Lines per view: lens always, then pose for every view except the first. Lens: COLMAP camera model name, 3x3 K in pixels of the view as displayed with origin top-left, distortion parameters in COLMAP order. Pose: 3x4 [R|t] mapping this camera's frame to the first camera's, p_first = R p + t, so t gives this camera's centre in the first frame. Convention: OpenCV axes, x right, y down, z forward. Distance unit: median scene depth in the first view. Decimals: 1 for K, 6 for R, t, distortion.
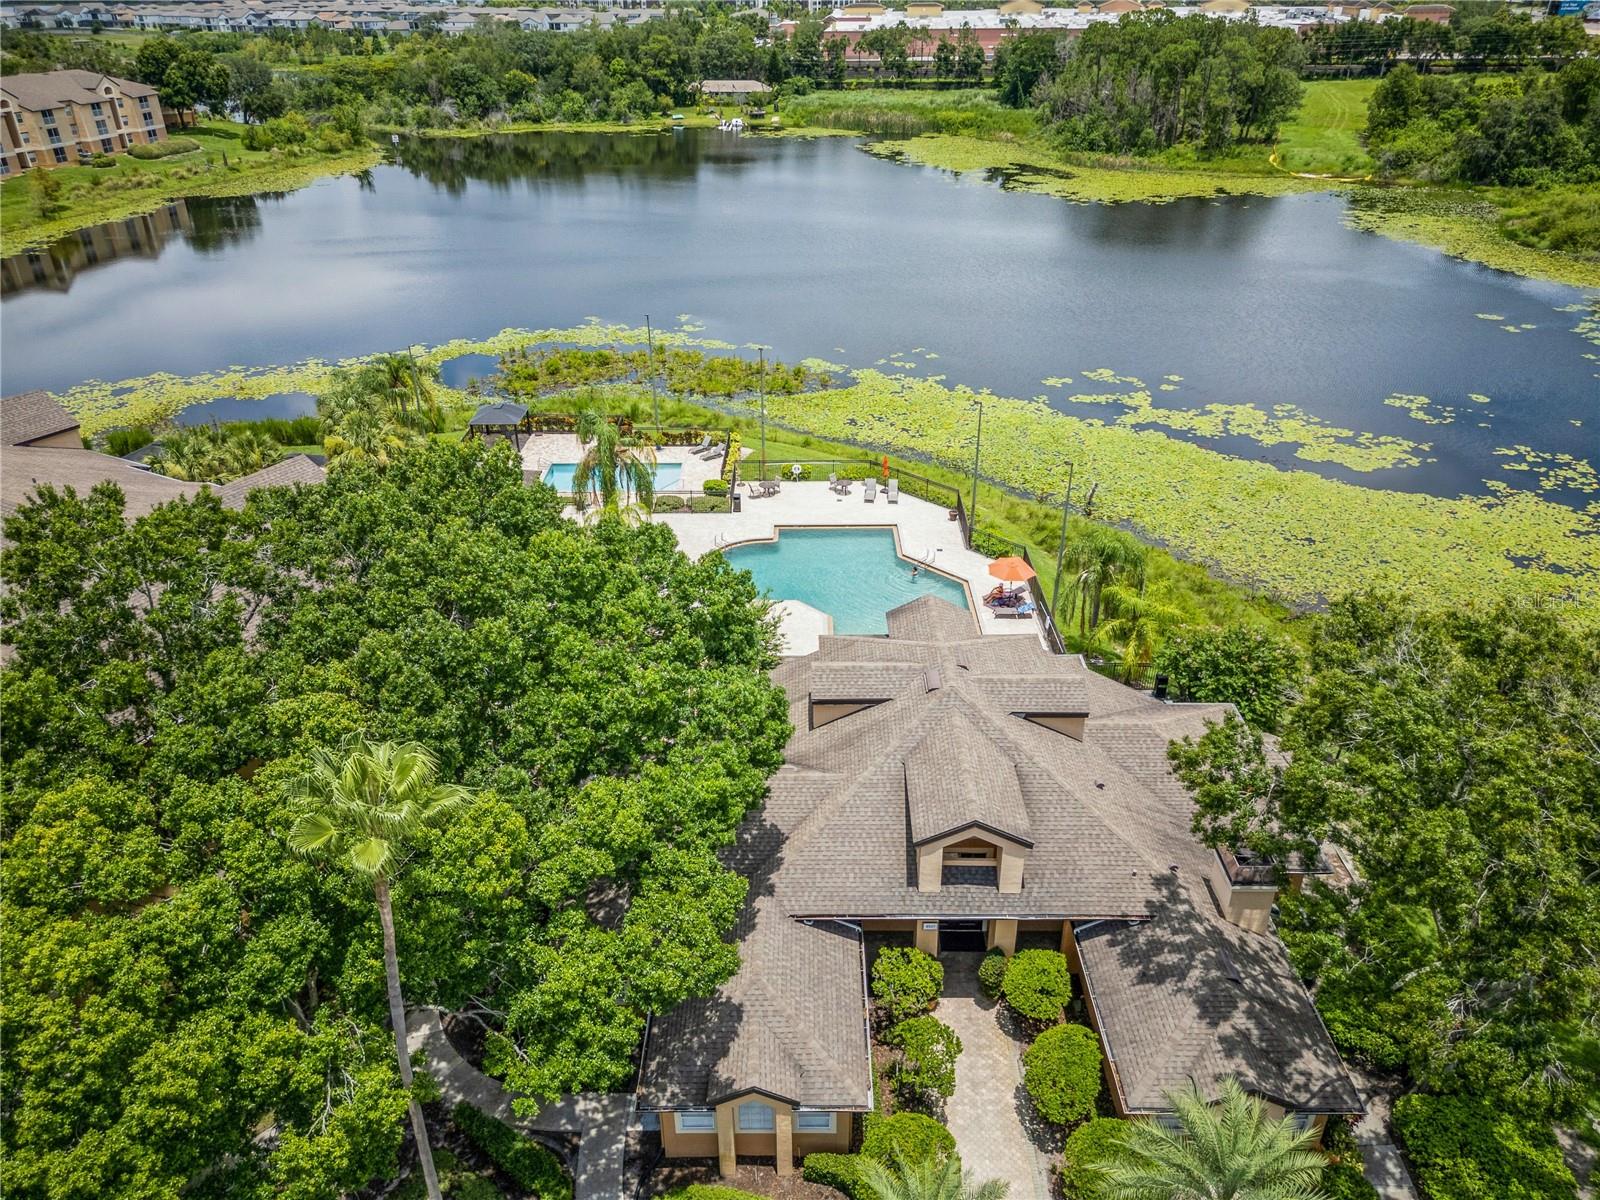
lens RADIAL K [[1125.6, 0, 800.9], [0, 1125.6, 601.3], [0, 0, 1]] dist [0.072304, -0.073748]
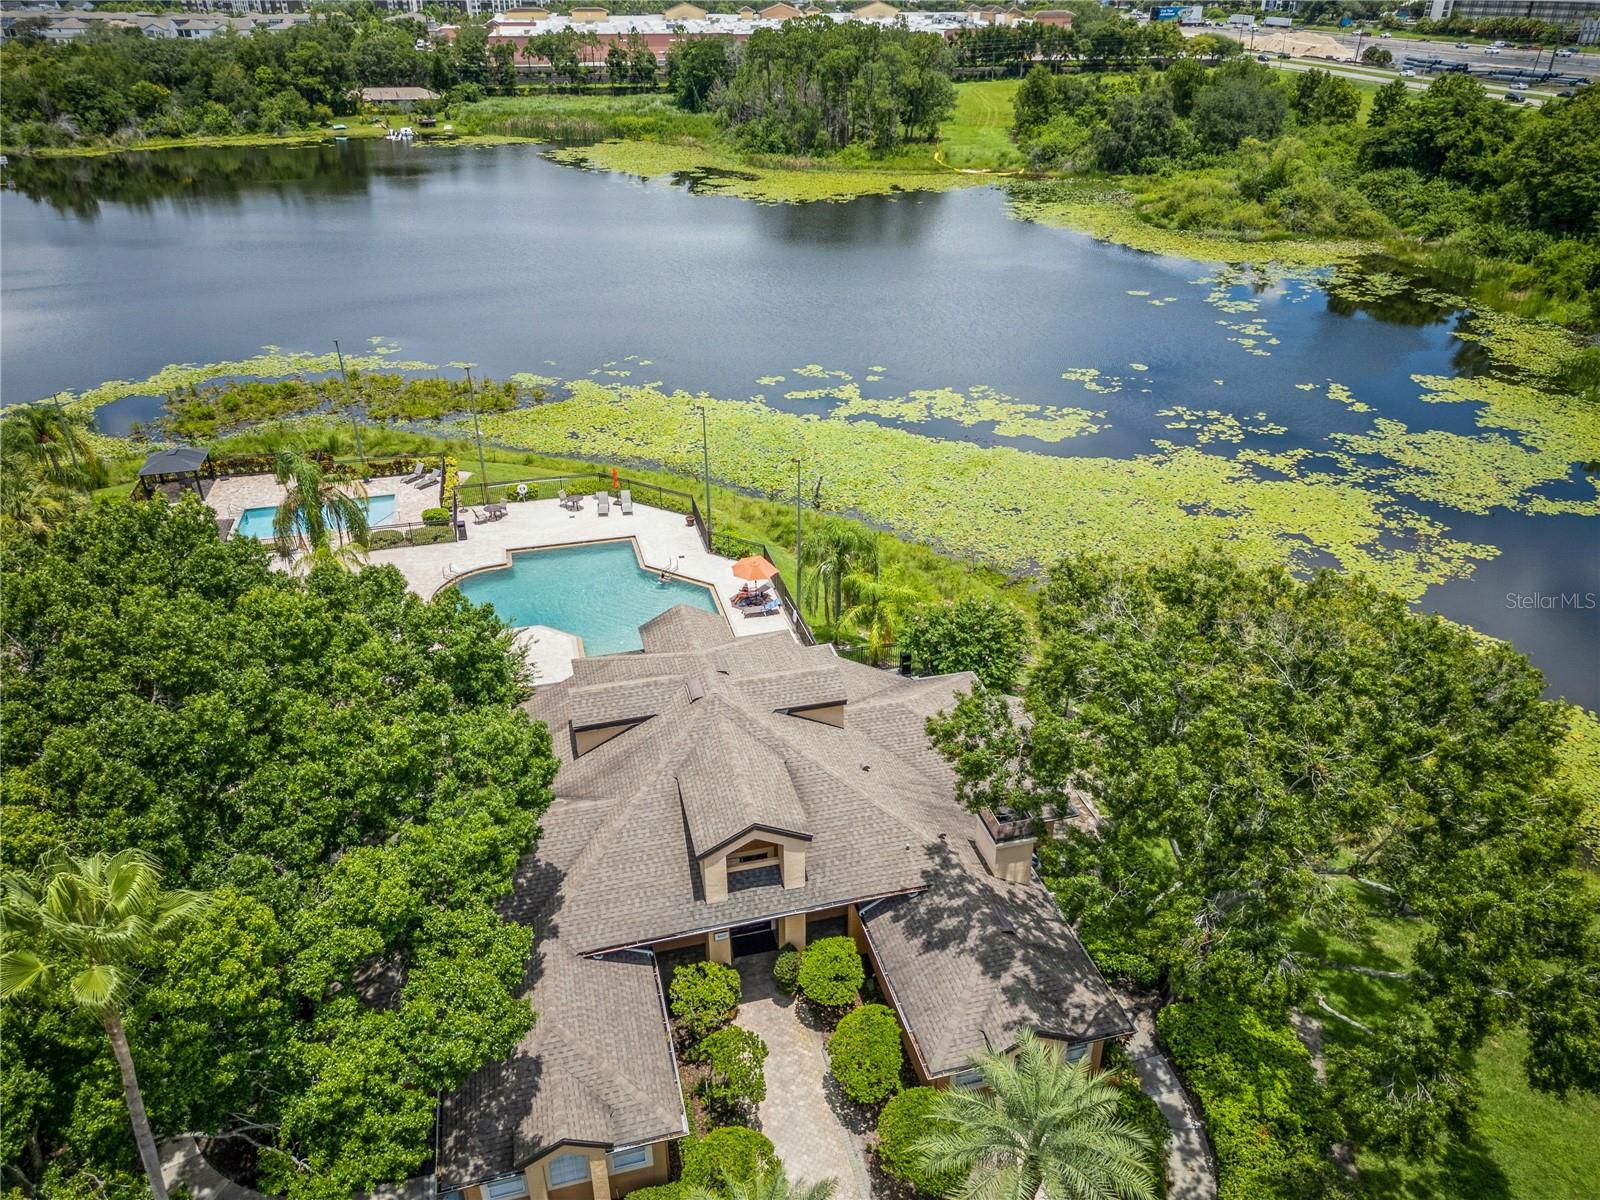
lens RADIAL K [[1125.6, 0, 800.9], [0, 1125.6, 601.3], [0, 0, 1]] dist [0.072304, -0.073748]
pose [[0.966431, -0.120453, 0.226941, -0.008292], [0.121173, 0.992573, 0.010807, -0.007090], [-0.226557, 0.017055, 0.973849, 0.006915]]
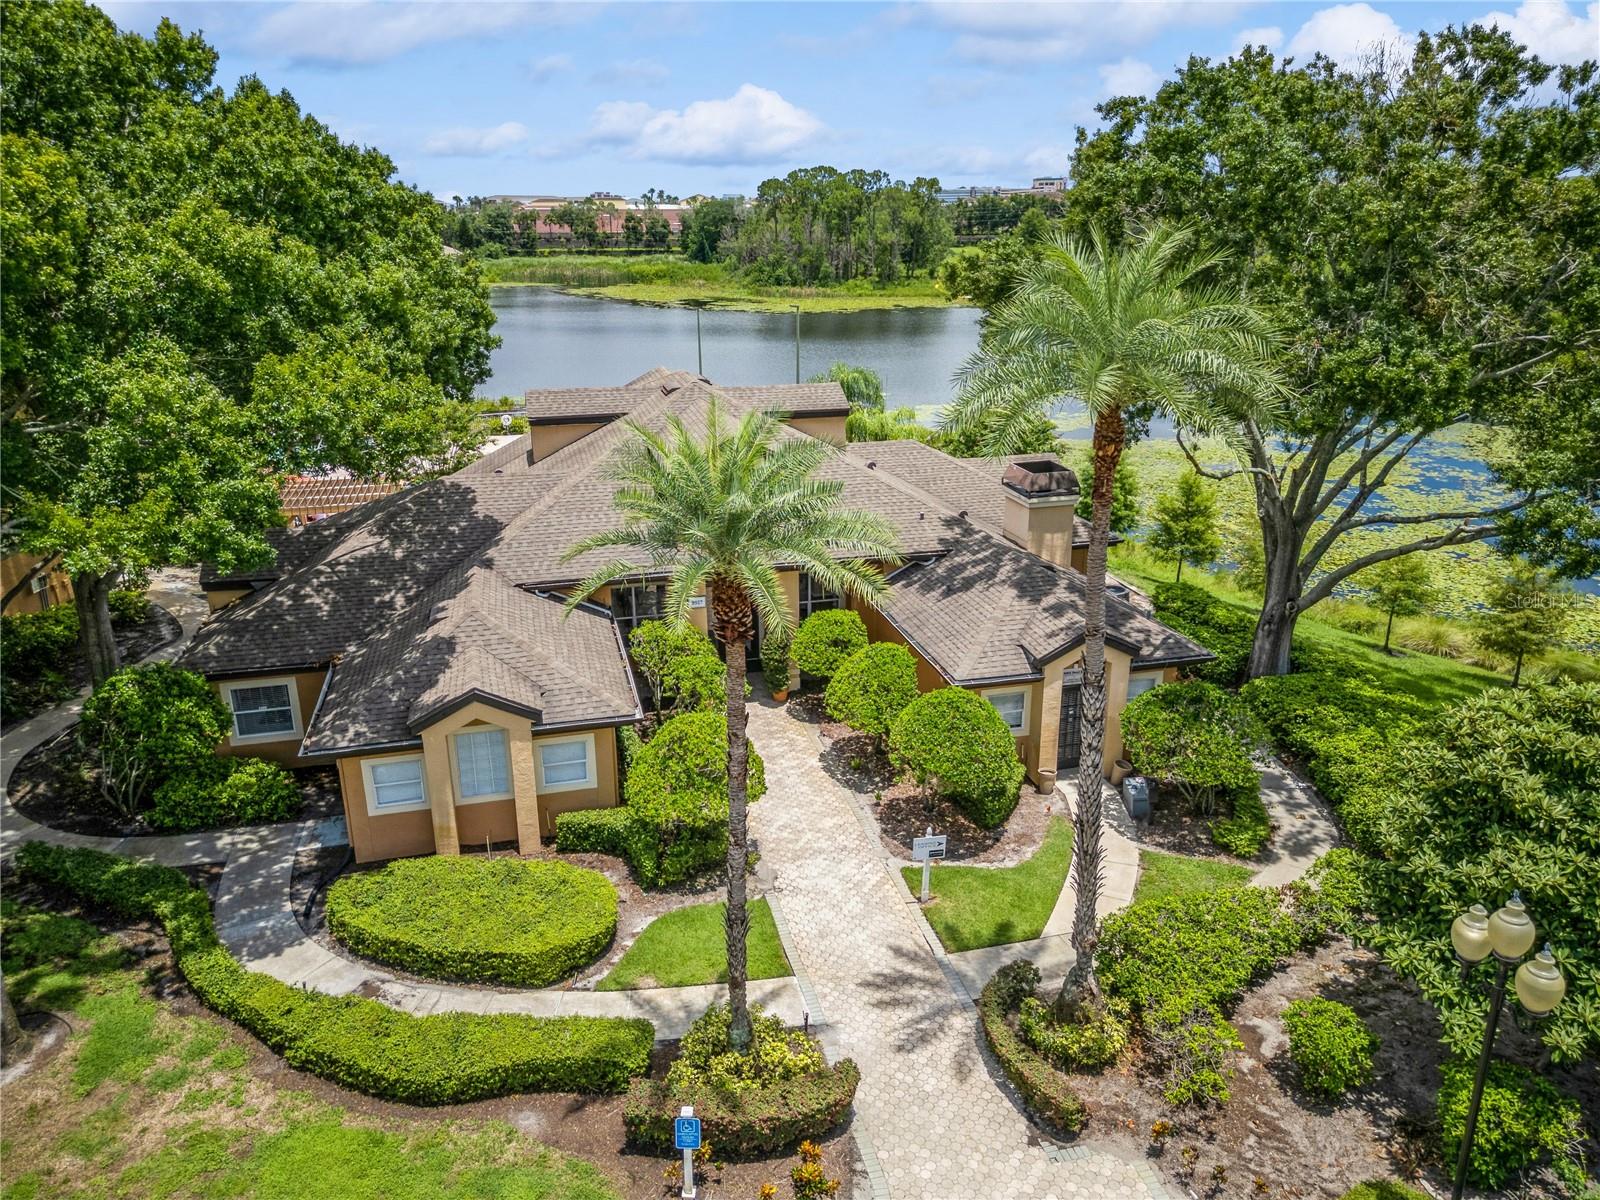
lens RADIAL K [[1125.6, 0, 800.9], [0, 1125.6, 601.3], [0, 0, 1]] dist [0.072304, -0.073748]
pose [[0.968007, -0.078645, 0.238280, -0.005097], [0.120053, 0.979031, -0.164578, 0.374935], [-0.220340, 0.187919, 0.957150, 0.181331]]
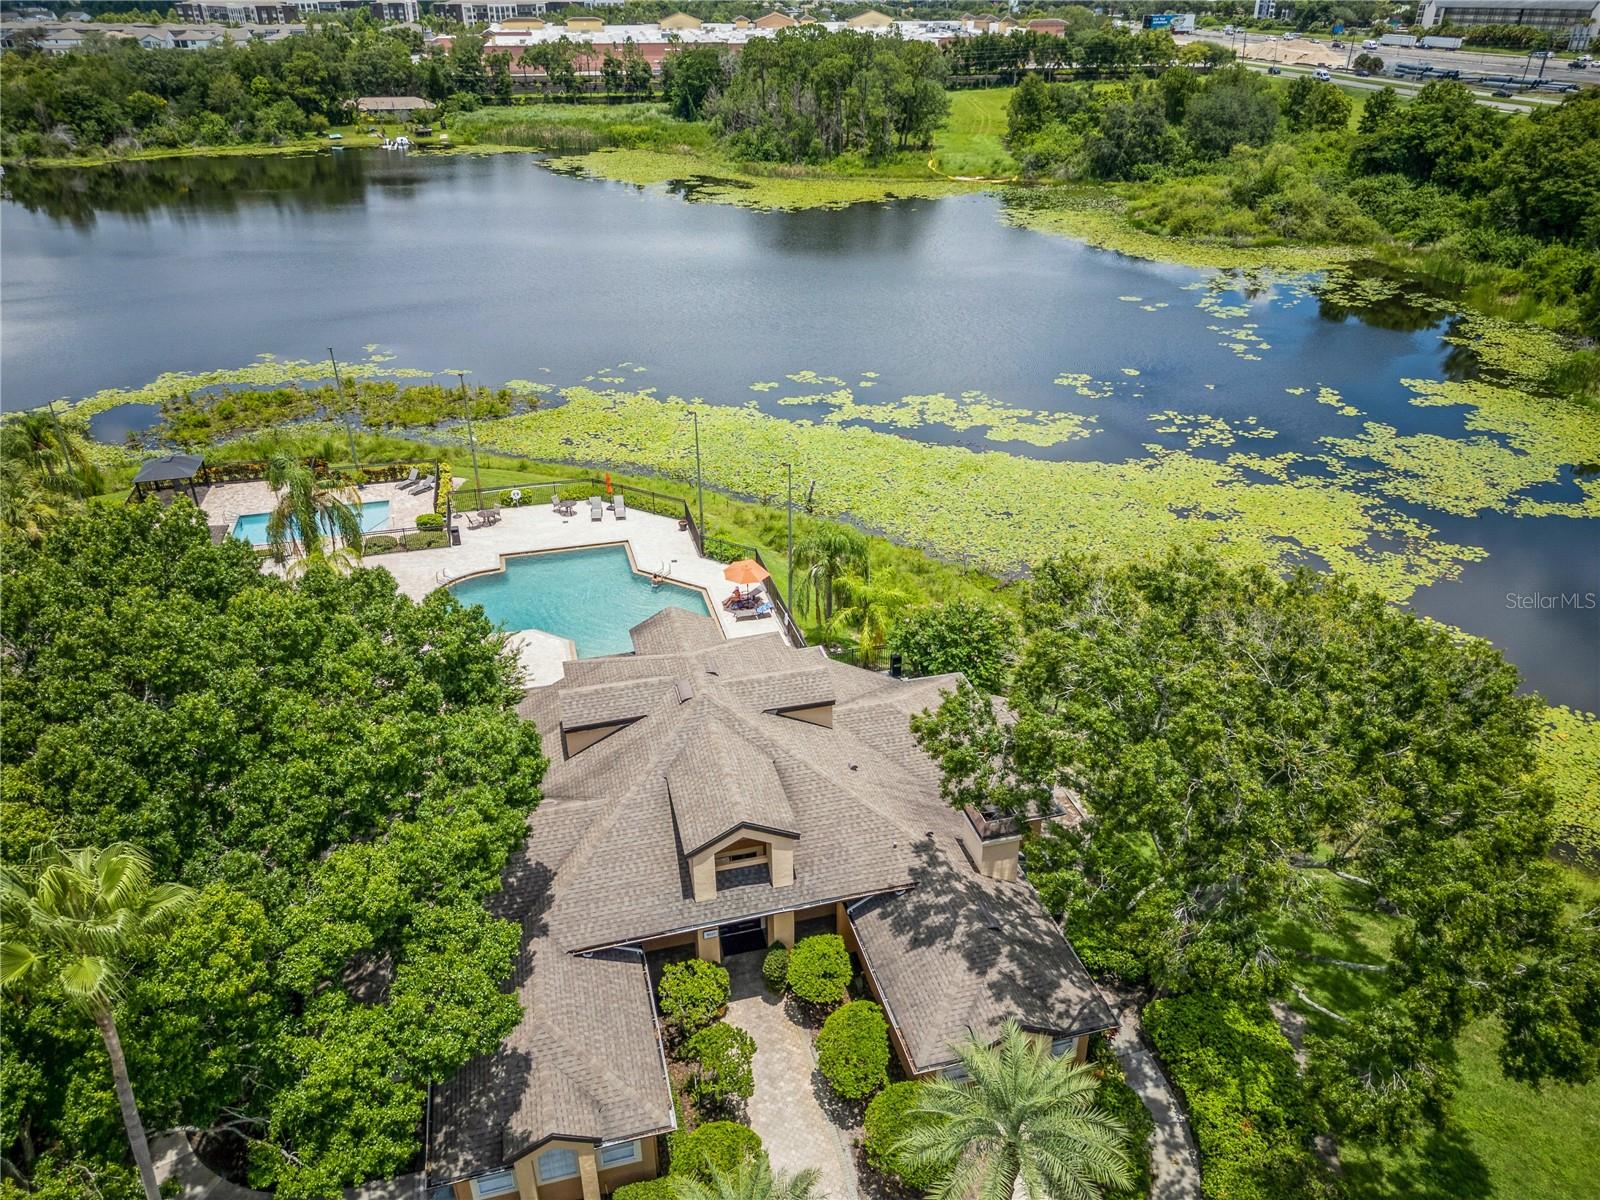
lens RADIAL K [[1125.6, 0, 800.9], [0, 1125.6, 601.3], [0, 0, 1]] dist [0.072304, -0.073748]
pose [[0.965535, -0.122611, 0.229582, -0.003008], [0.124840, 0.992165, 0.004845, -0.001196], [-0.228377, 0.023983, 0.973277, -0.003802]]
